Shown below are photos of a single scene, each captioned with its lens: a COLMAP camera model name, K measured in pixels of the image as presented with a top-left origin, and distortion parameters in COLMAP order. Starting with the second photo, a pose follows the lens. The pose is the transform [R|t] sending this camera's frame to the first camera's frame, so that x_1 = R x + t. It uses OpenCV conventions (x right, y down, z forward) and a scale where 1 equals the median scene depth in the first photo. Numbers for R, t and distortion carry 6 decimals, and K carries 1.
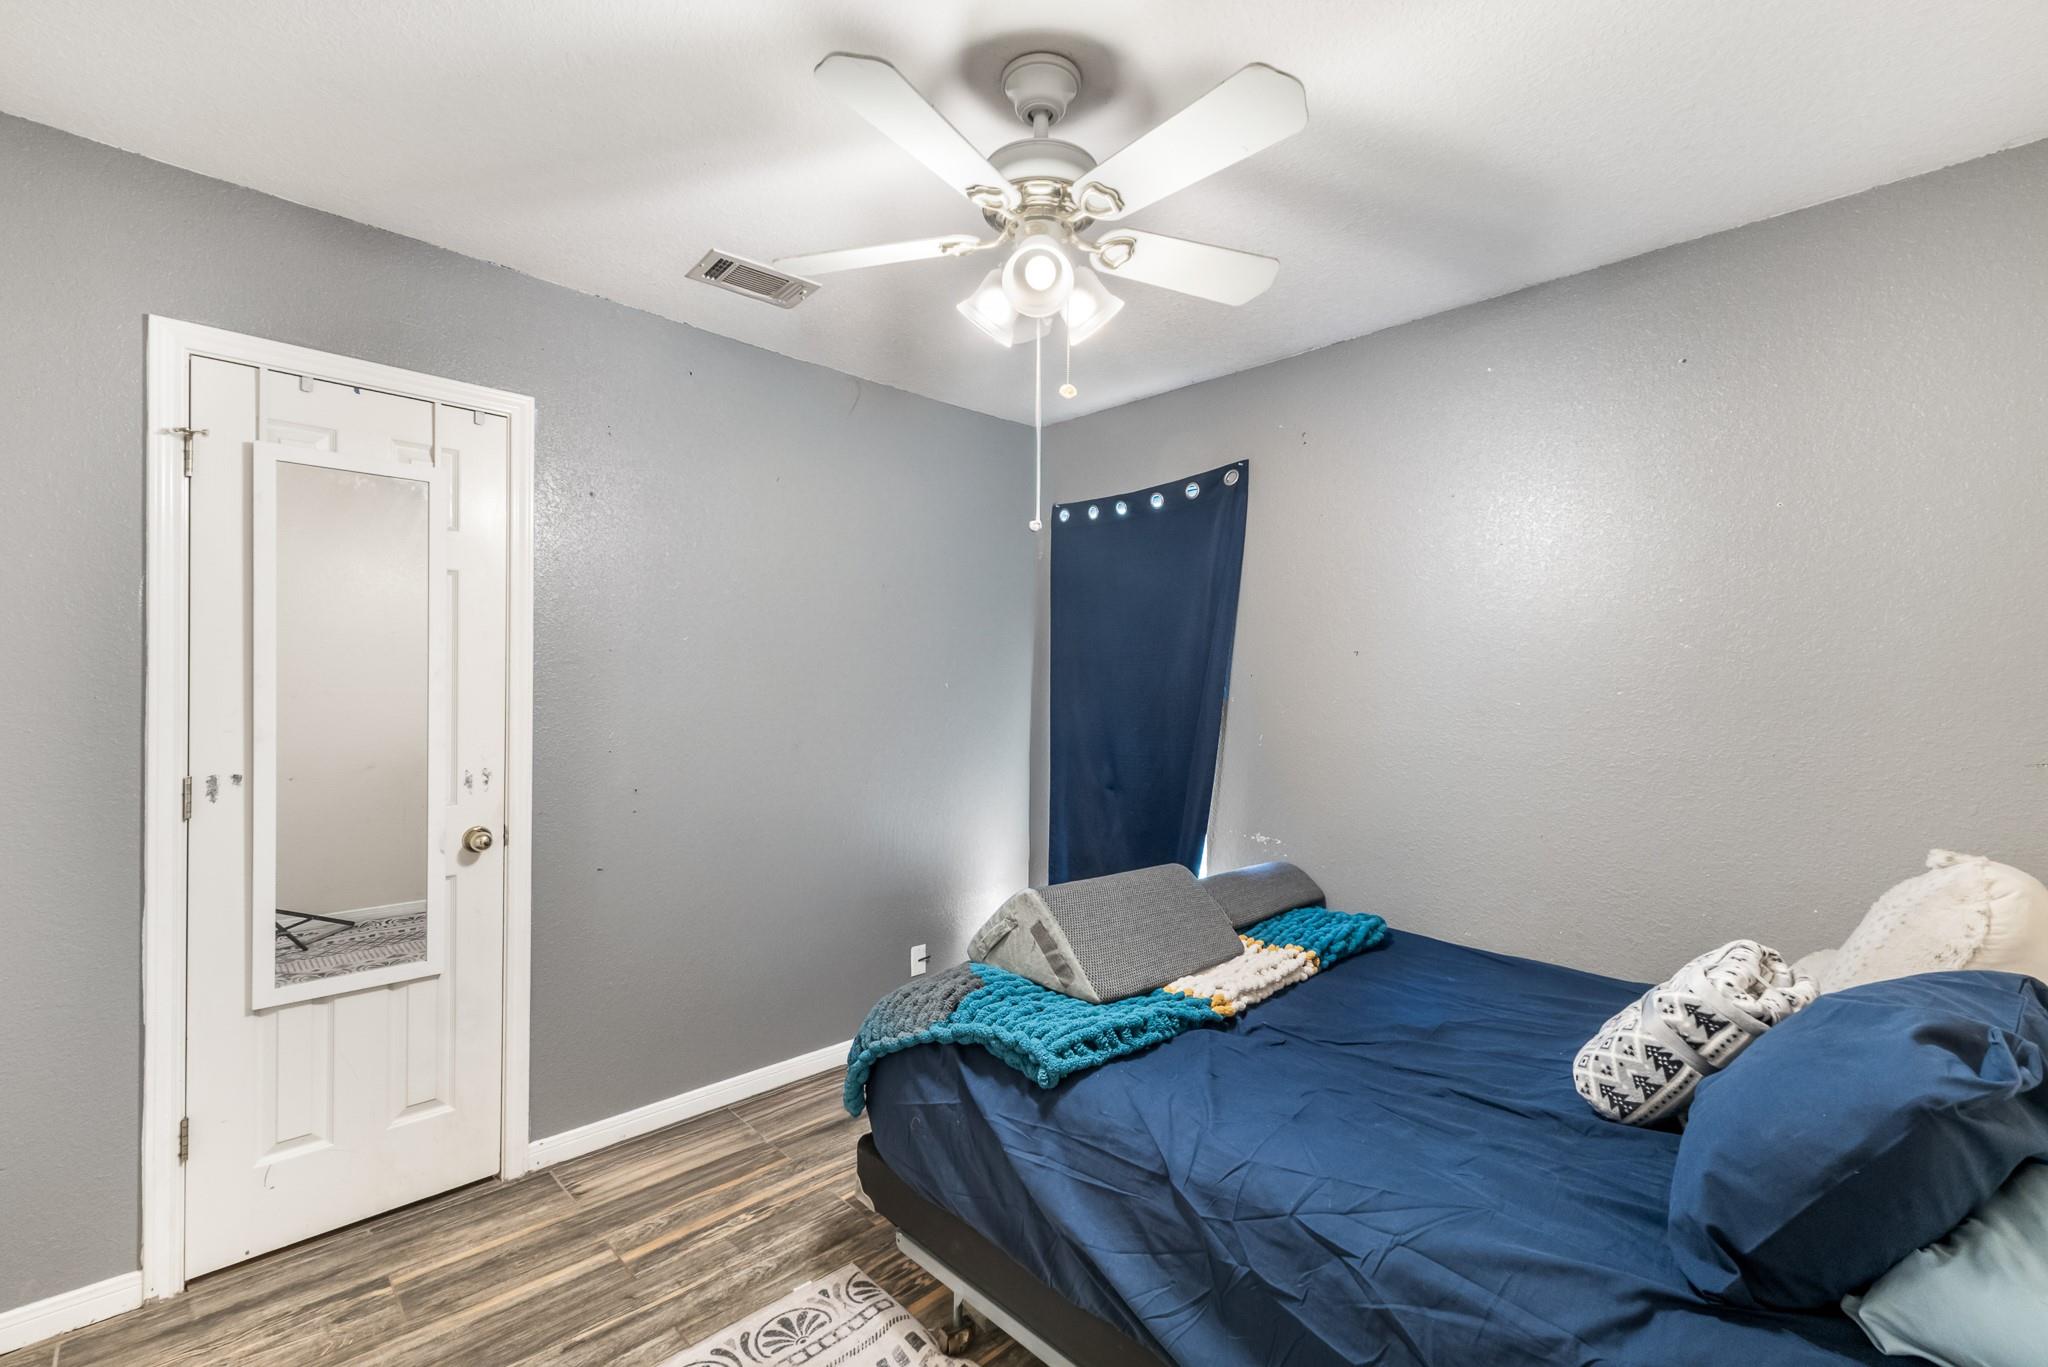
lens RADIAL K [[870.3, 0, 1020.3], [0, 870.3, 683.2], [0, 0, 1]] dist [0.003543, -0.000052]
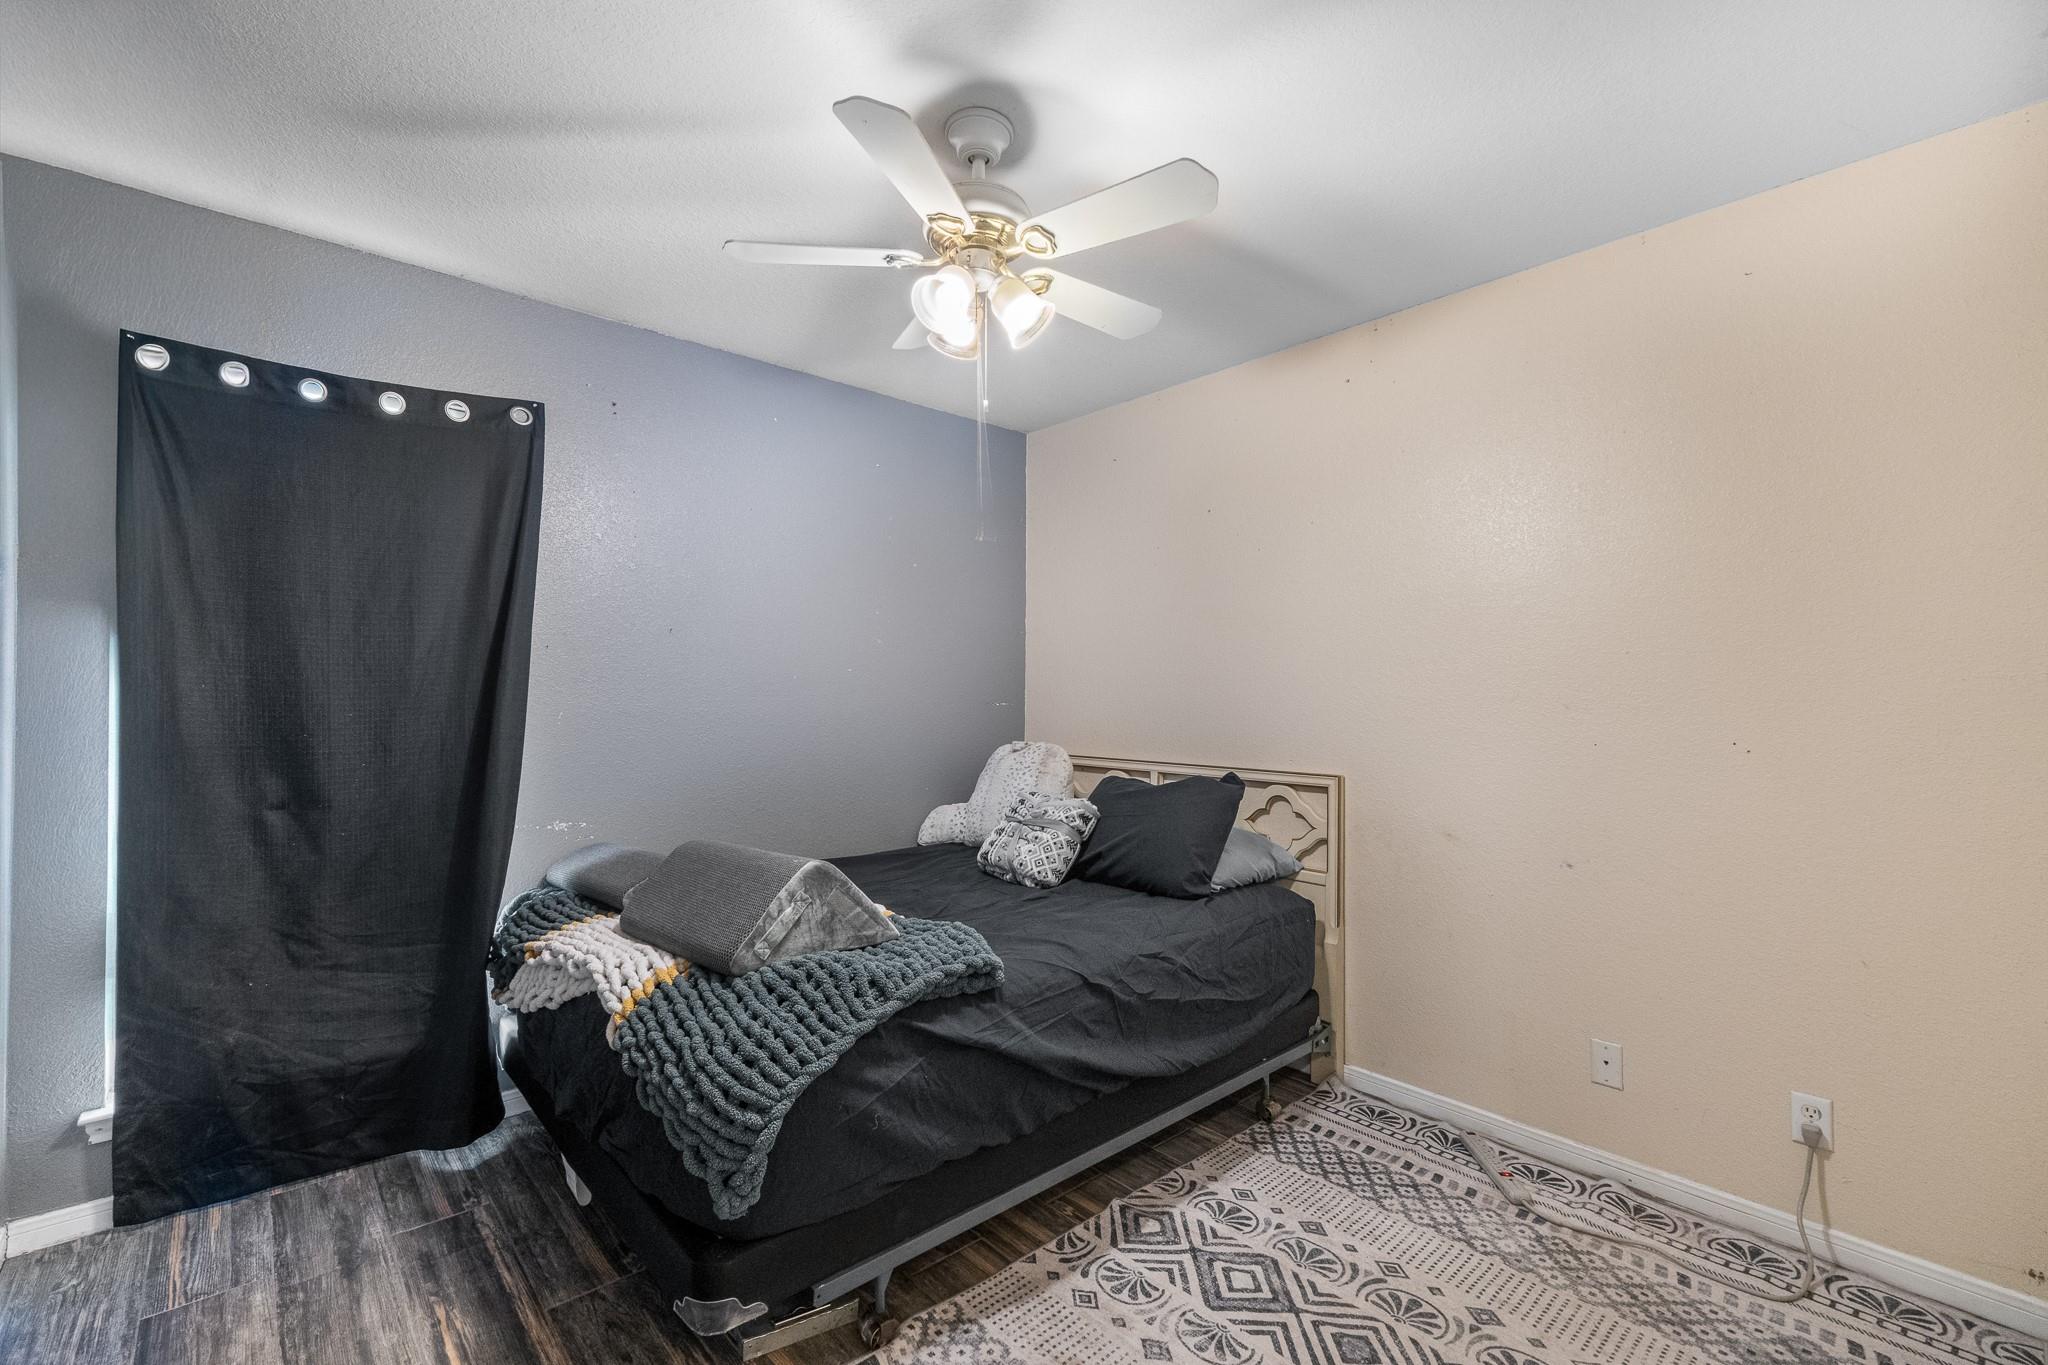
lens RADIAL K [[870.3, 0, 1020.3], [0, 870.3, 682.2], [0, 0, 1]] dist [0.003543, -0.000052]
pose [[0.040600, 0.010180, 0.999124, -0.596322], [-0.001304, 0.999948, -0.010135, 0.033691], [-0.999175, -0.000892, 0.040611, 0.476658]]
